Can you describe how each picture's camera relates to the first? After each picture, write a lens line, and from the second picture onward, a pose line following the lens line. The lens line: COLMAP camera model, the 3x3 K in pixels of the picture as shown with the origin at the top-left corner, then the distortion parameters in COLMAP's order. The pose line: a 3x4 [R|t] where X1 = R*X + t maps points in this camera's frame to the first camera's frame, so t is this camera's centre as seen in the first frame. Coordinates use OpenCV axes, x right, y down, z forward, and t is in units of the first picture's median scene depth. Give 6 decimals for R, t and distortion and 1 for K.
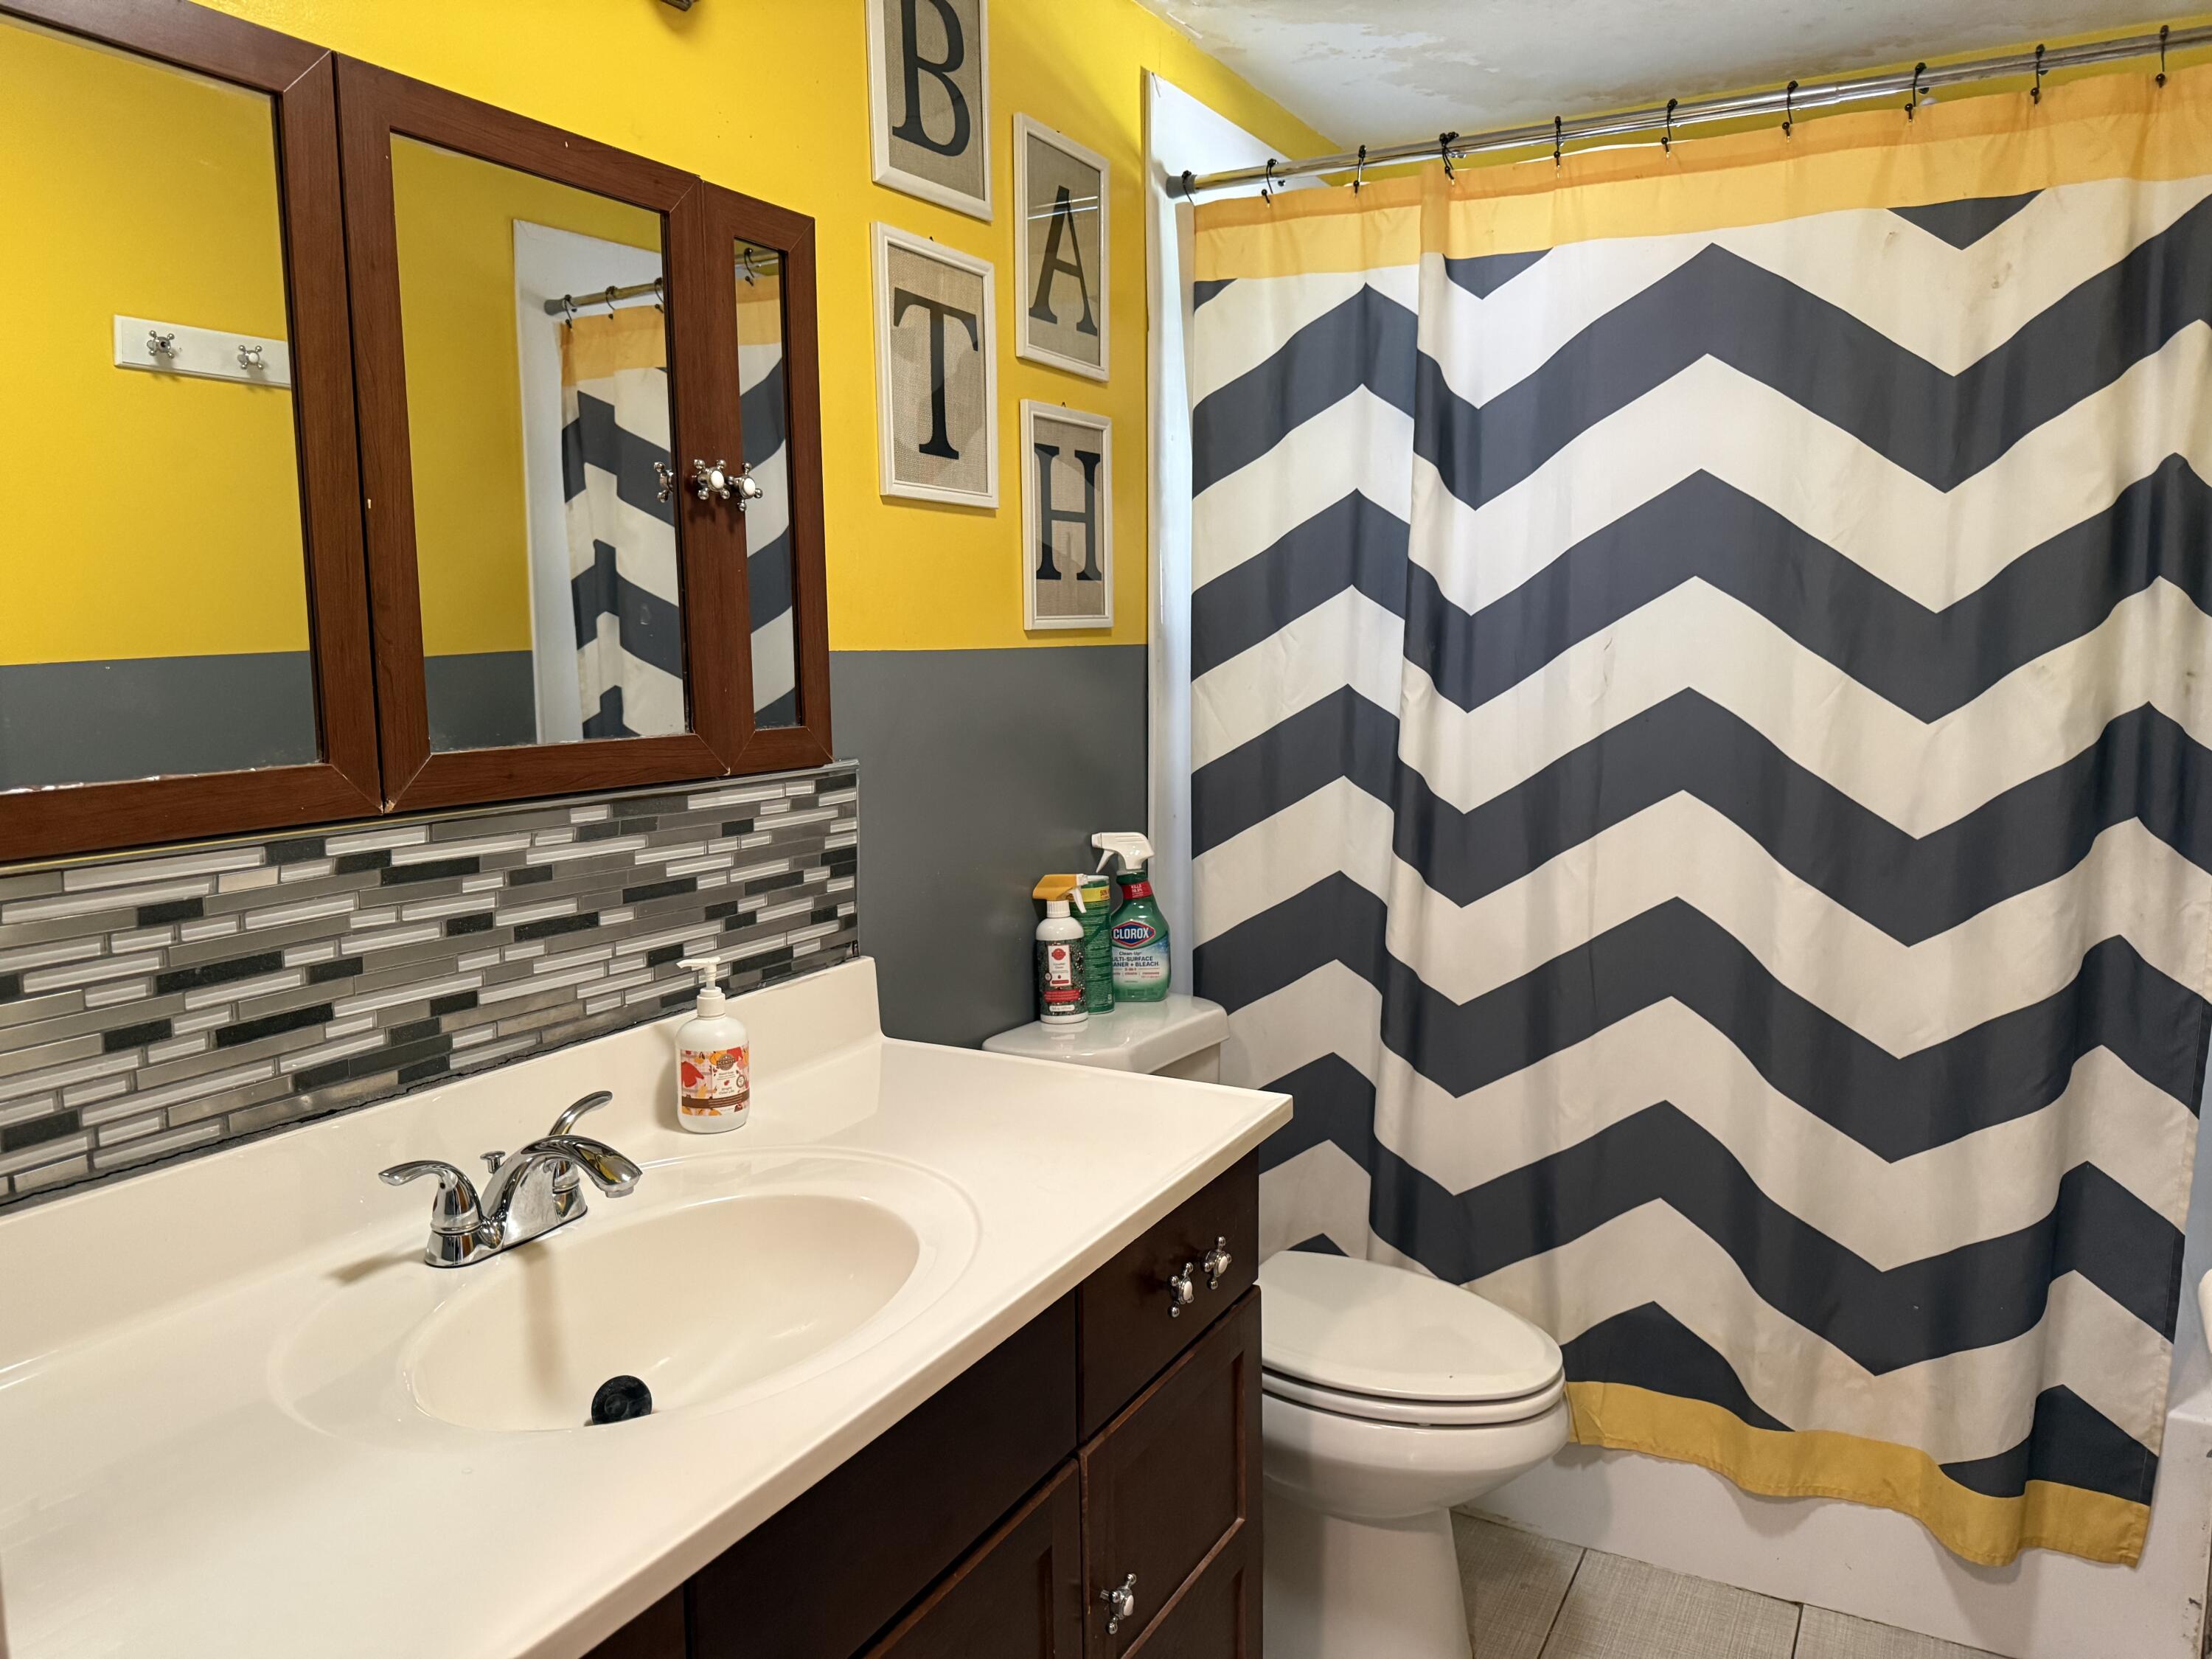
lens RADIAL K [[1581.6, 0, 1106.0], [0, 1581.6, 829.5], [0, 0, 1]] dist [0.137039, -0.167265]
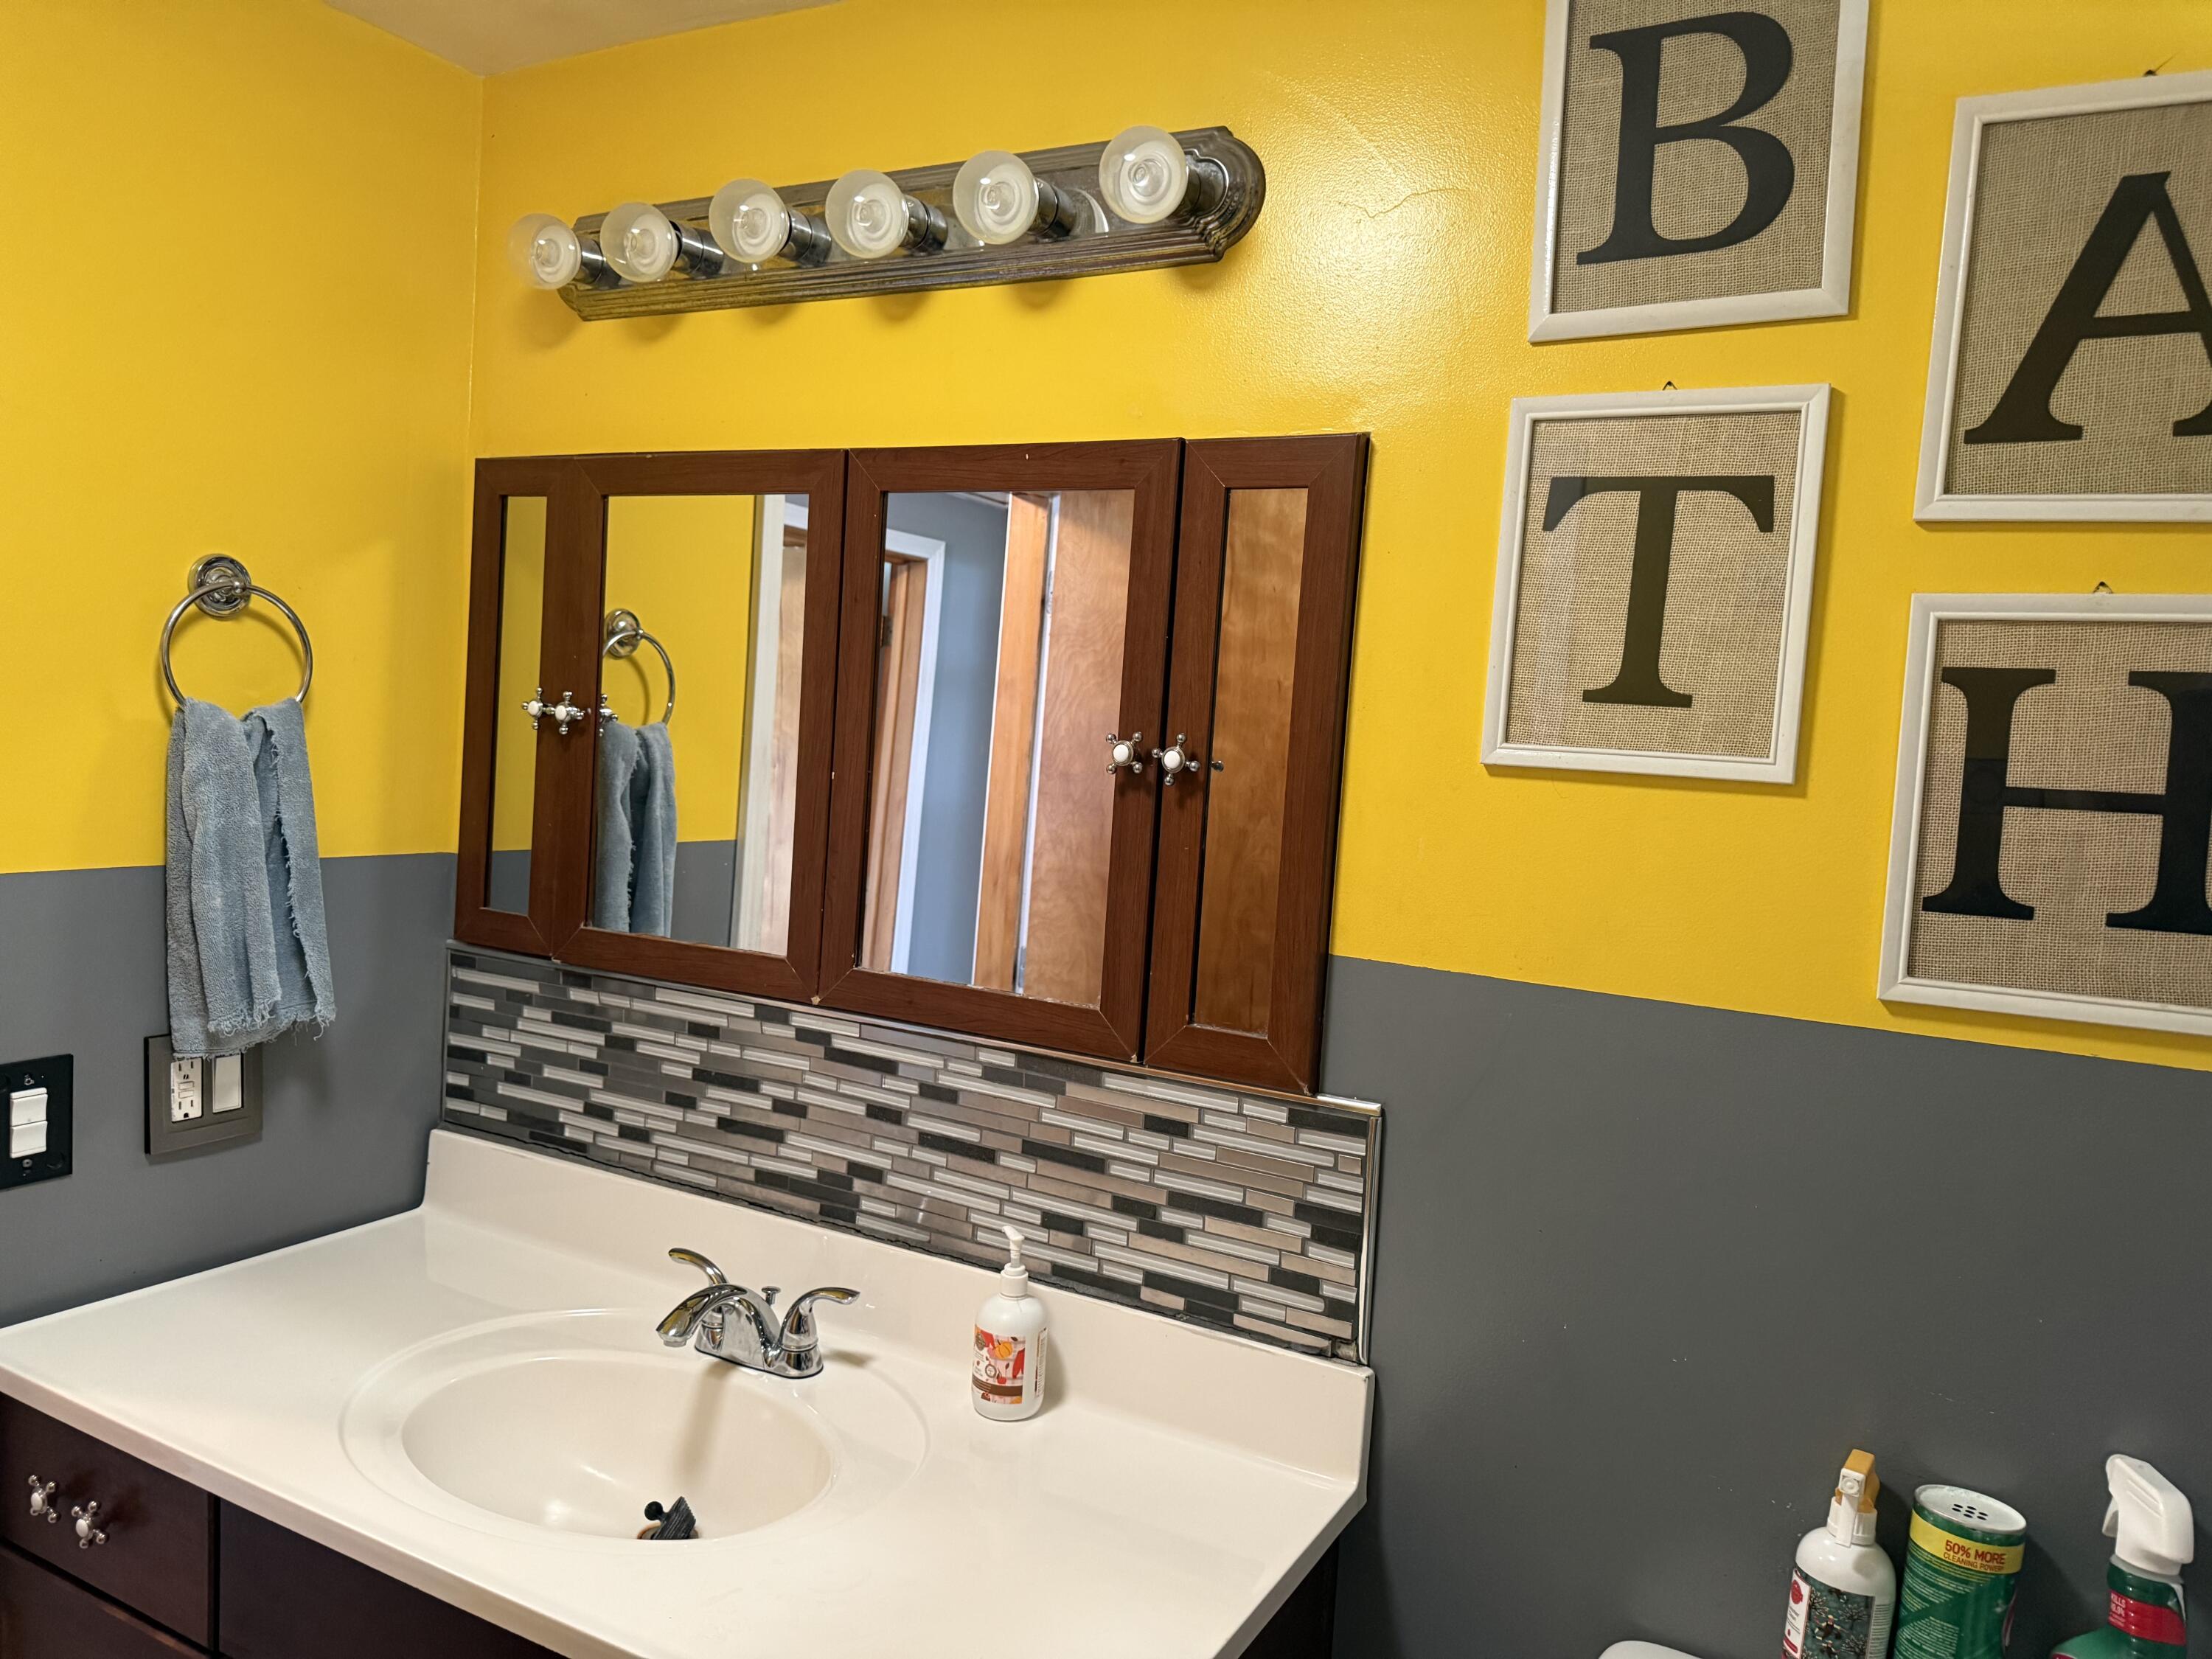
lens RADIAL K [[1581.6, 0, 1106.0], [0, 1581.6, 829.5], [0, 0, 1]] dist [0.137039, -0.167265]
pose [[-0.004482, 0.076671, -0.997046, 0.727396], [-0.185765, 0.979638, 0.076167, -0.254001], [0.982584, 0.185558, 0.009852, 1.034484]]
